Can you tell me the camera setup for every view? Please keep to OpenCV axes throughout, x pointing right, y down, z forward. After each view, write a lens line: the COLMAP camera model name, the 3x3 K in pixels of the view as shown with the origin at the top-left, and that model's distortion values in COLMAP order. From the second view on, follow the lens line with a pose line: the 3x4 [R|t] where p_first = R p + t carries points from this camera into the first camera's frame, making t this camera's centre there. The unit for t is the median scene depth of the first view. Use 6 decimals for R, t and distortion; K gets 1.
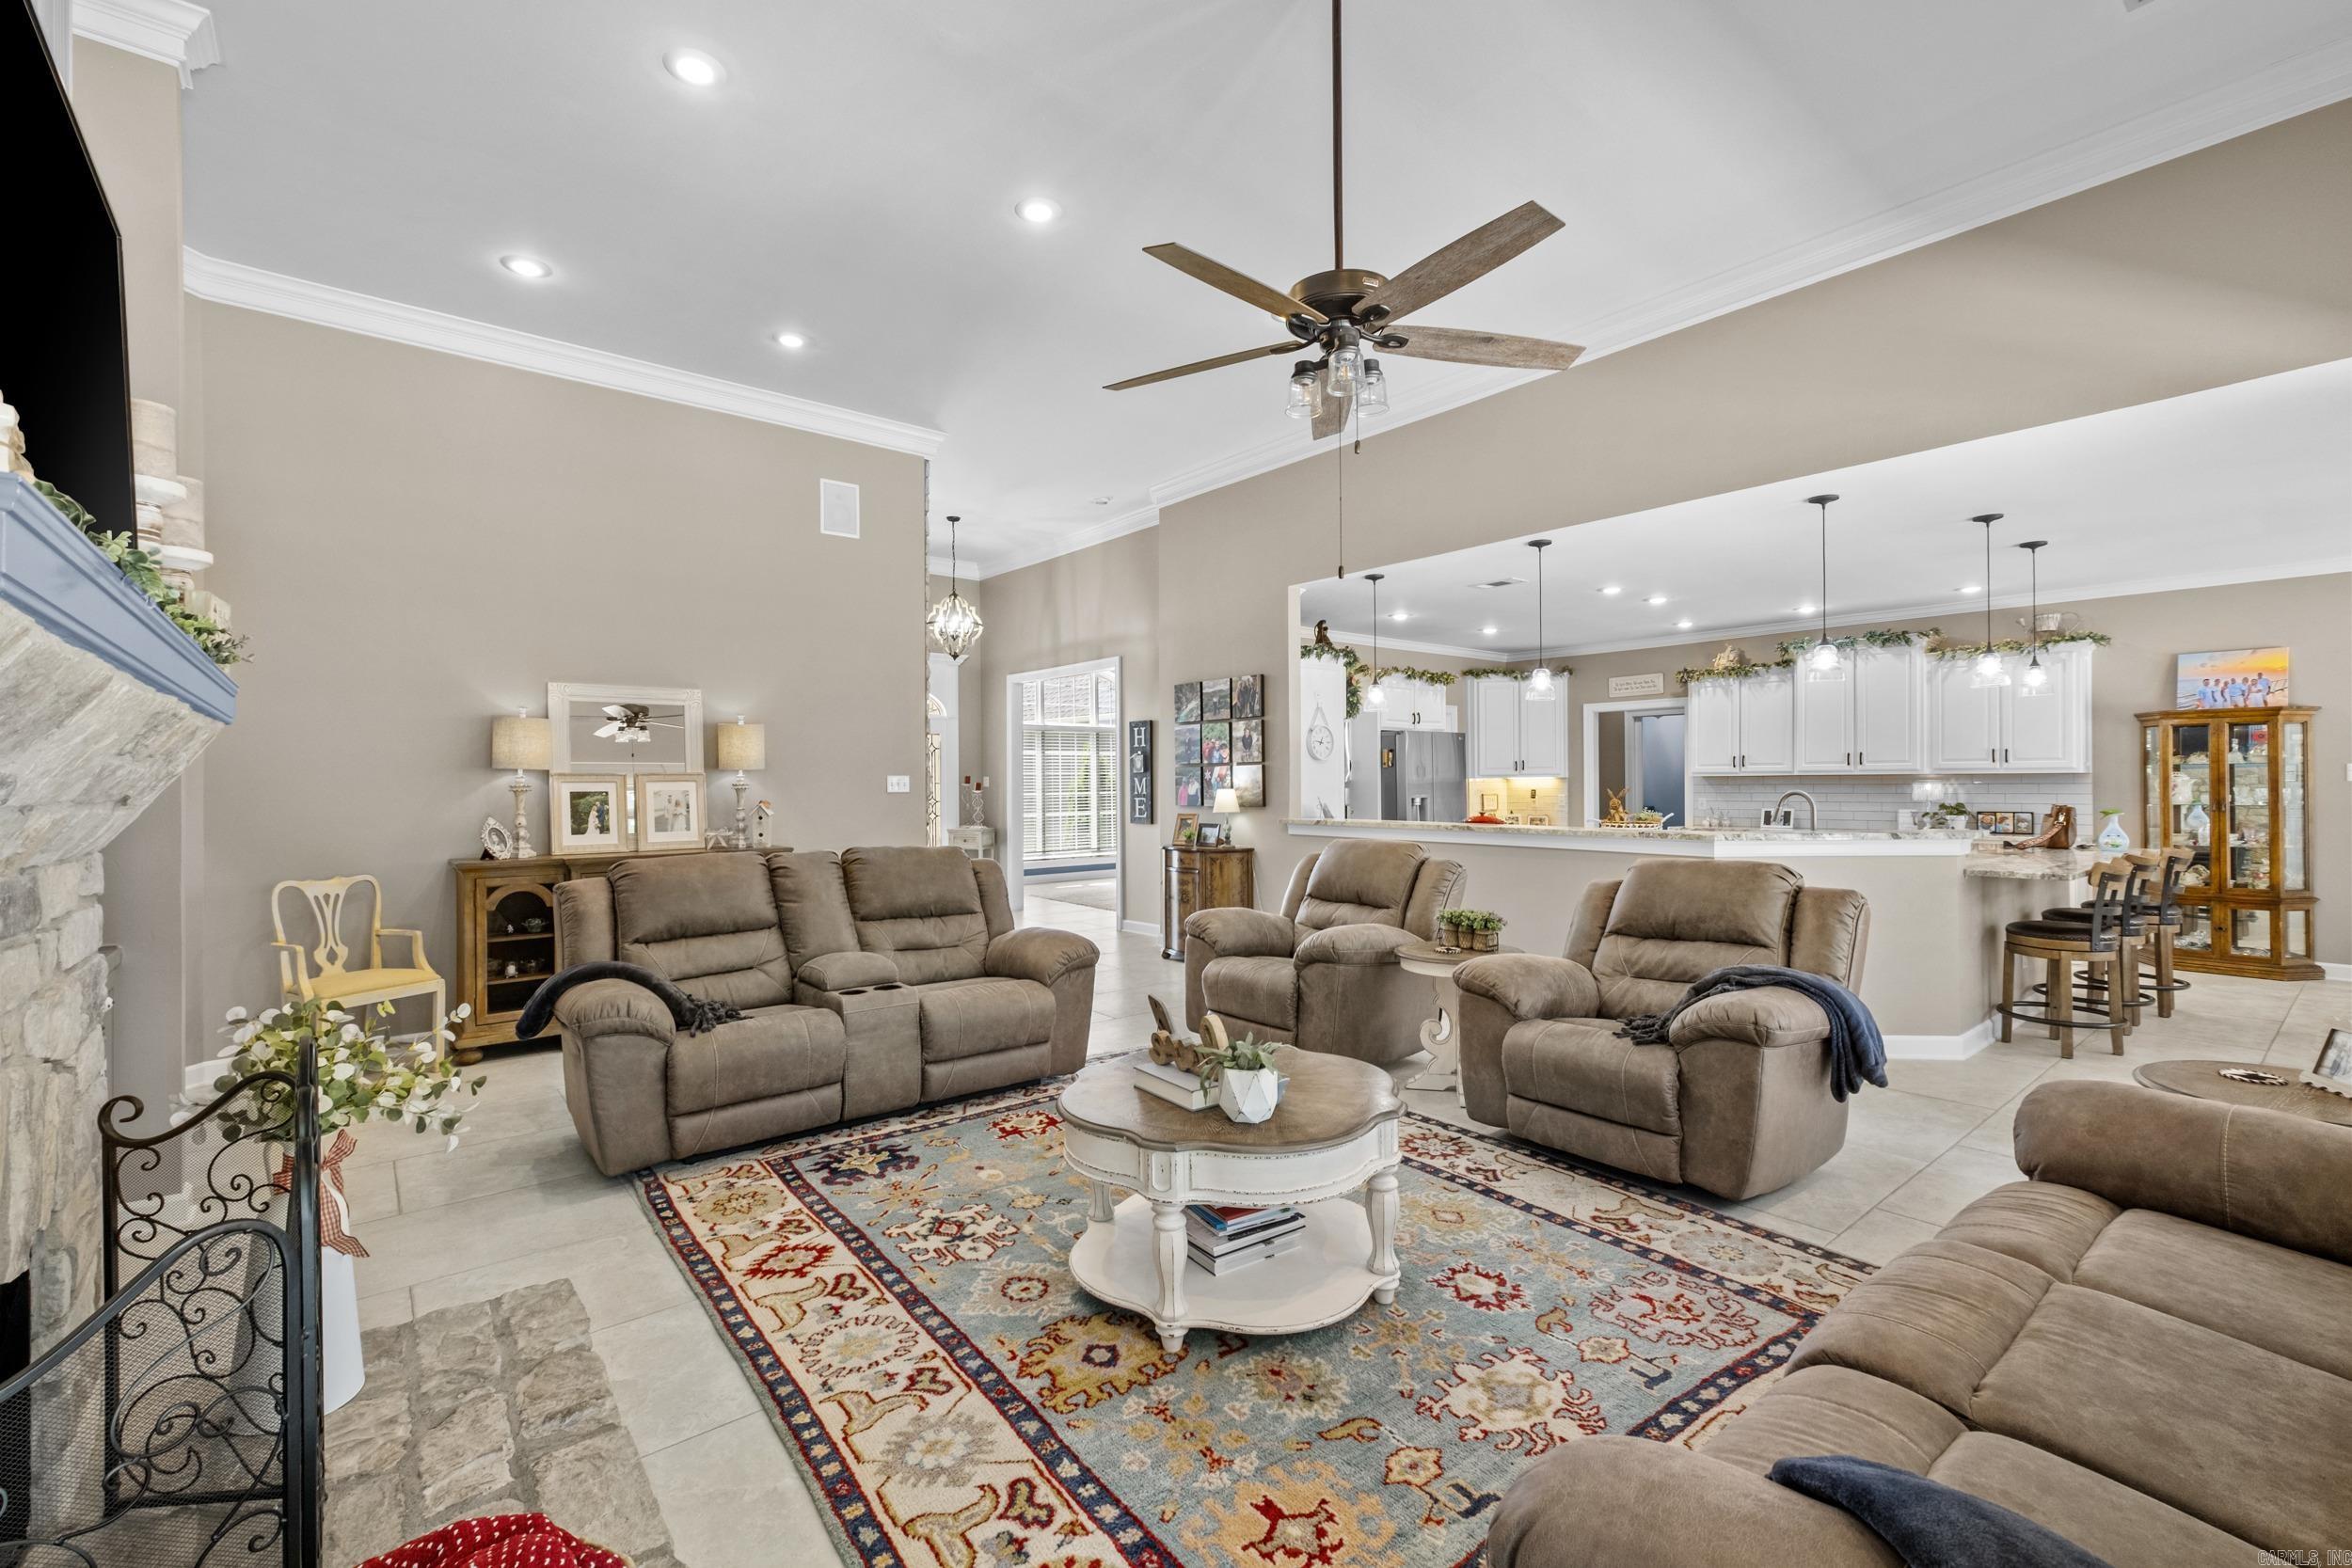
lens RADIAL K [[1018.9, 0, 1158.2], [0, 1018.9, 766.8], [0, 0, 1]] dist [-0.002935, 0.003220]
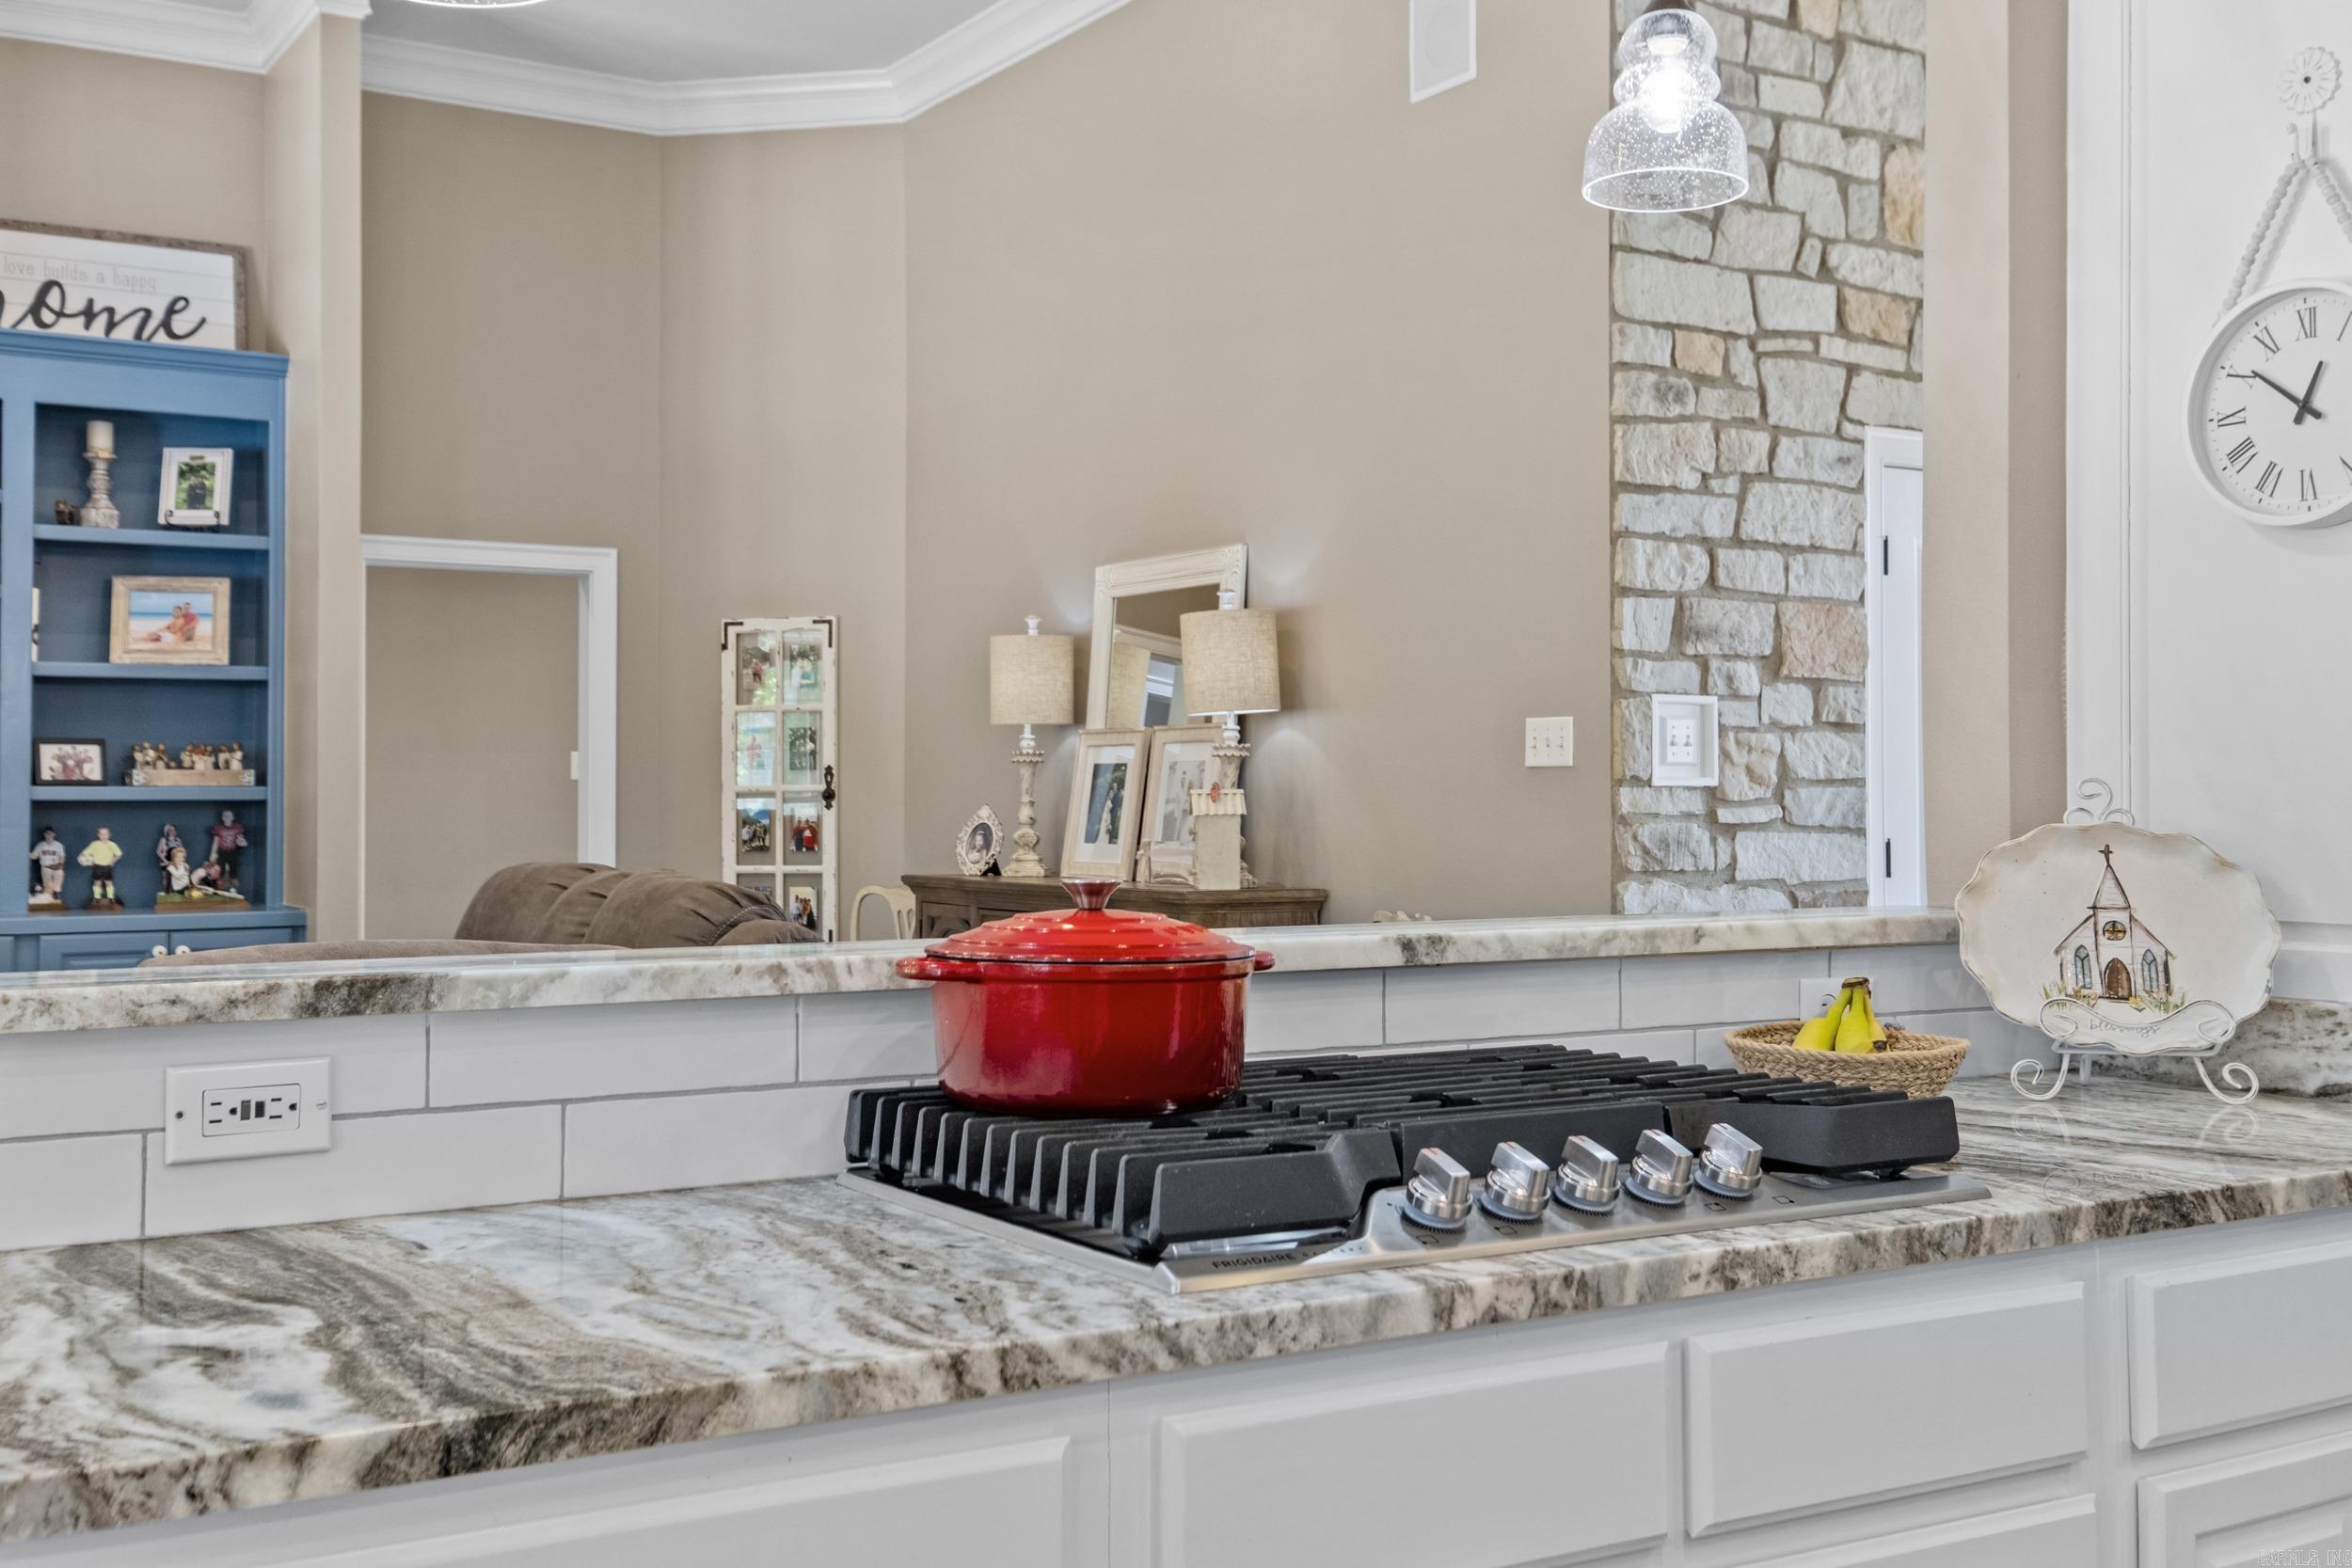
lens RADIAL K [[2429.8, 0, 1162.4], [0, 2429.8, 738.9], [0, 0, 1]] dist [0.046212, 0.000000]
pose [[-0.129965, -0.017600, -0.991362, 0.738574], [0.014400, 0.999703, -0.019636, 0.039108], [0.991414, -0.016828, -0.129673, 1.257710]]
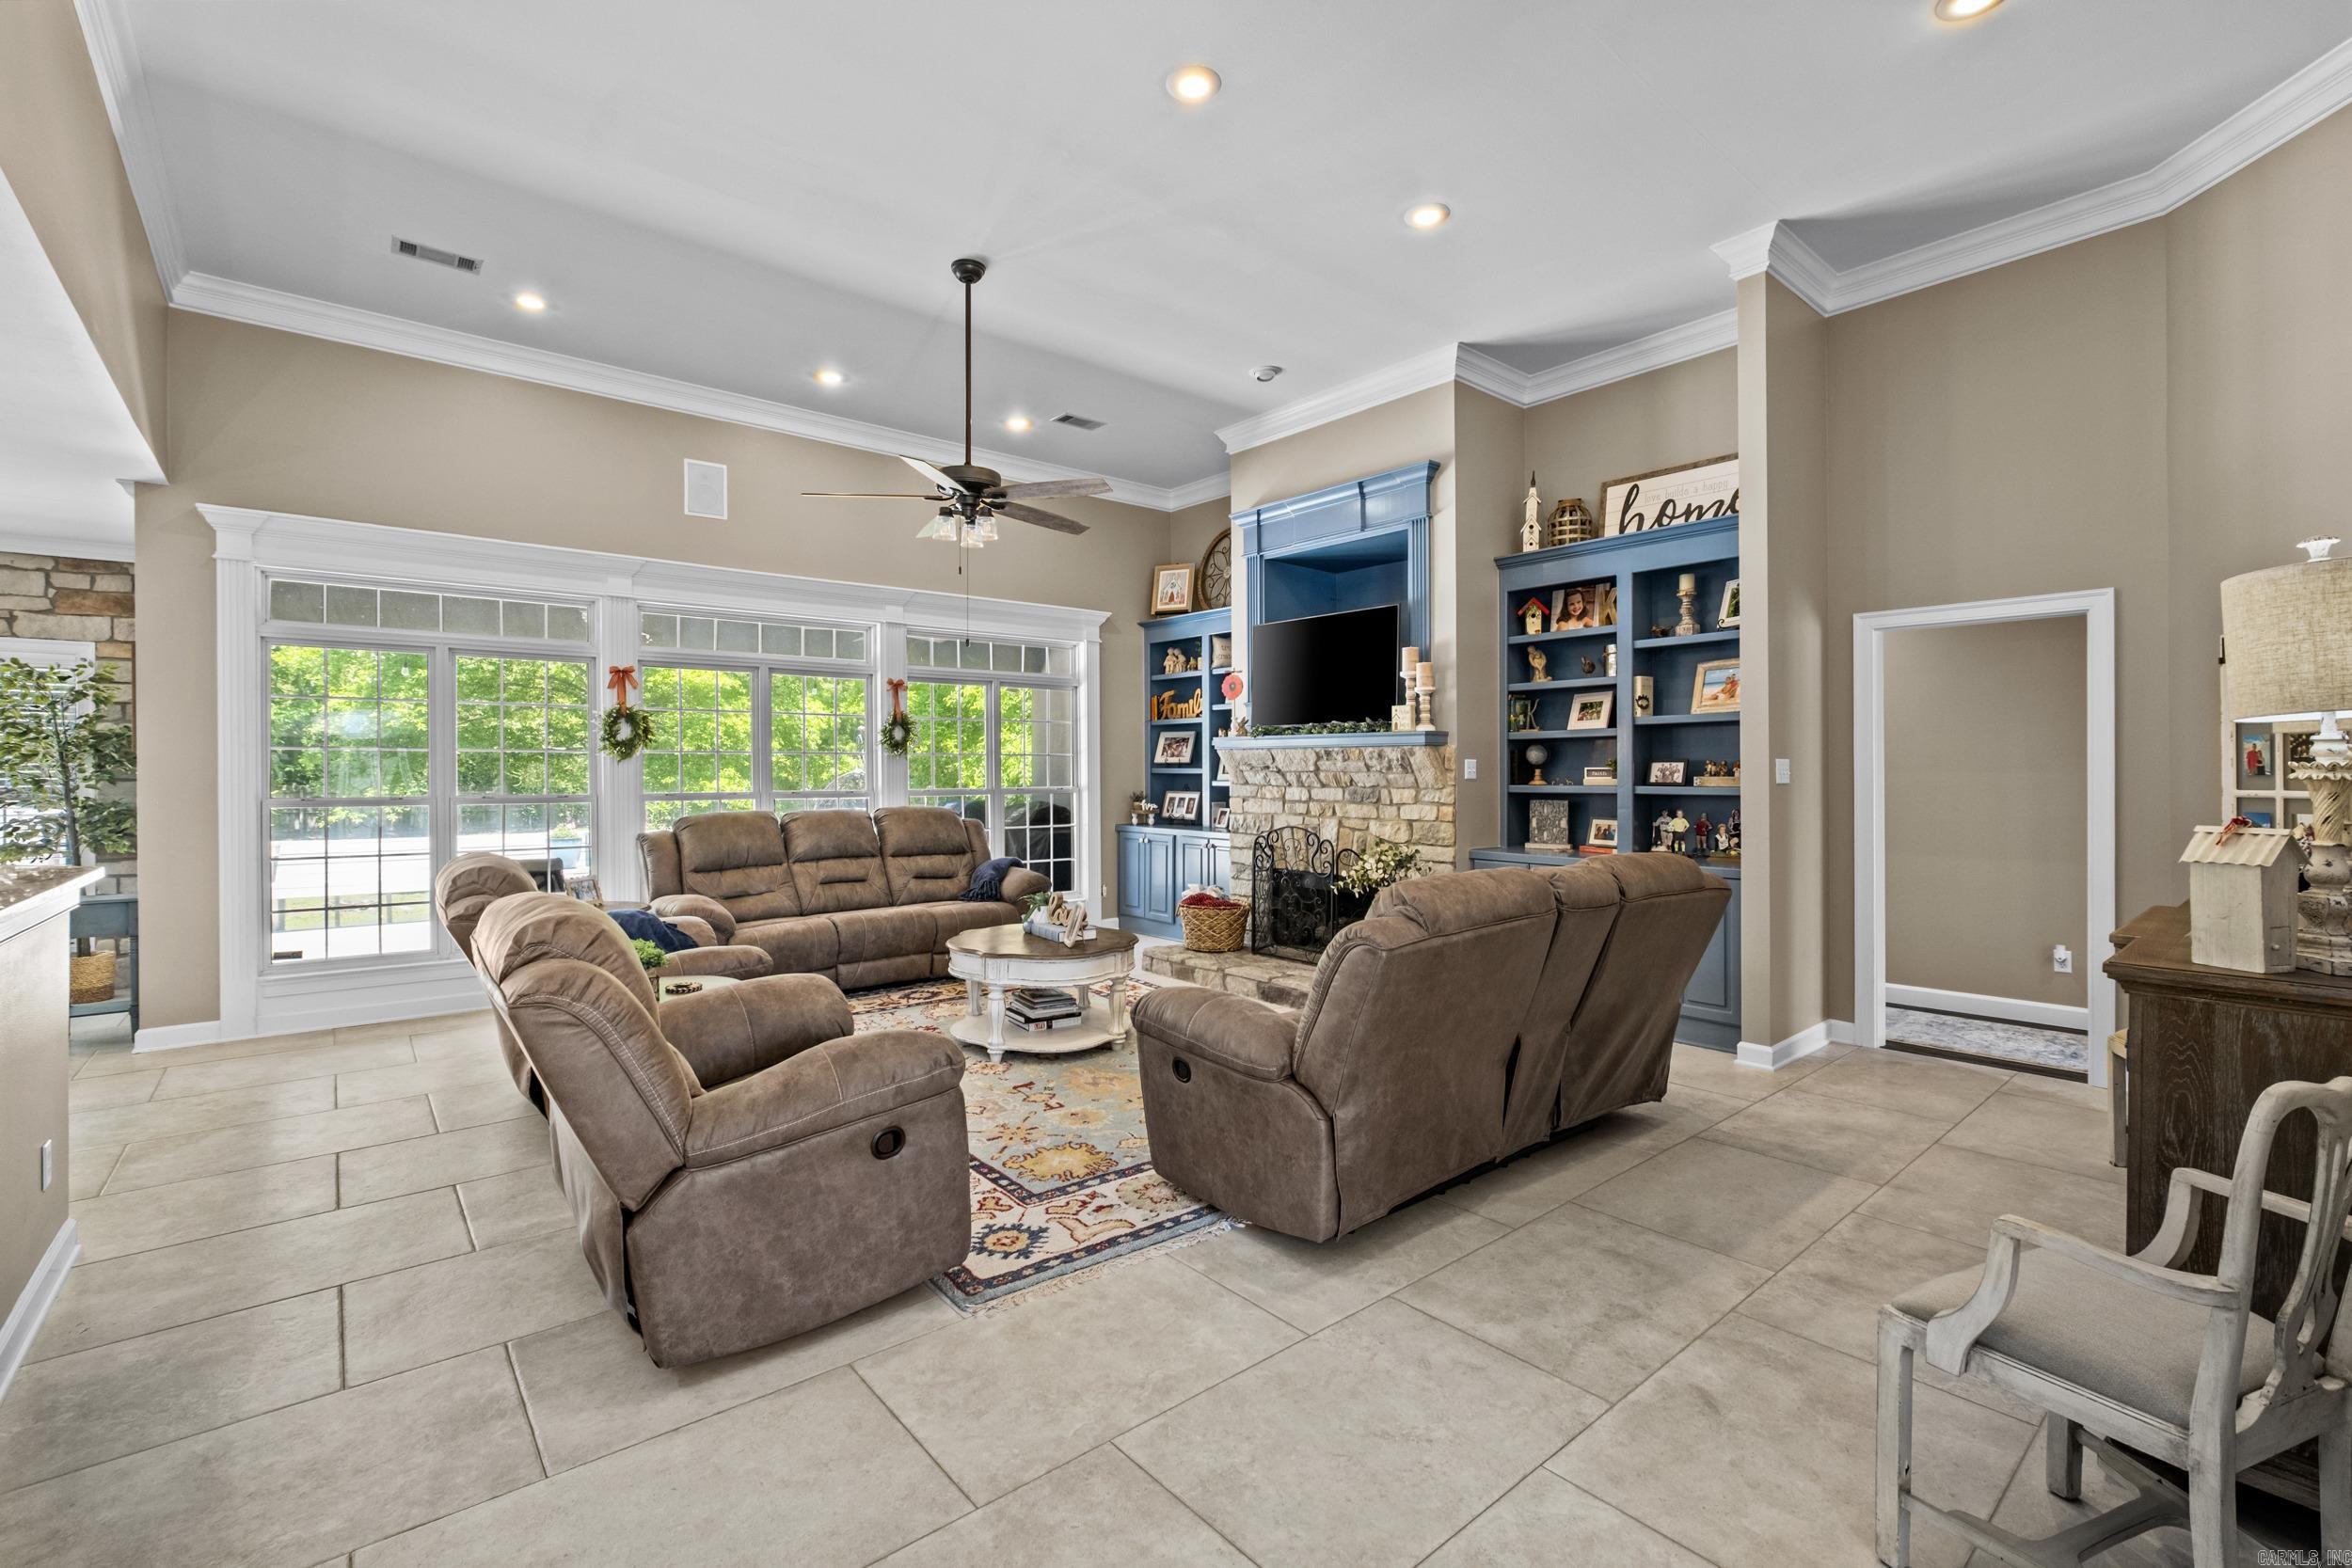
lens RADIAL K [[1018.9, 0, 1165.7], [0, 1018.9, 769.6], [0, 0, 1]] dist [-0.002935, 0.003220]
pose [[-0.999936, 0.009594, -0.006068, -0.070968], [0.009679, 0.999853, -0.014130, 0.022269], [0.005932, -0.014188, -0.999882, 1.480893]]
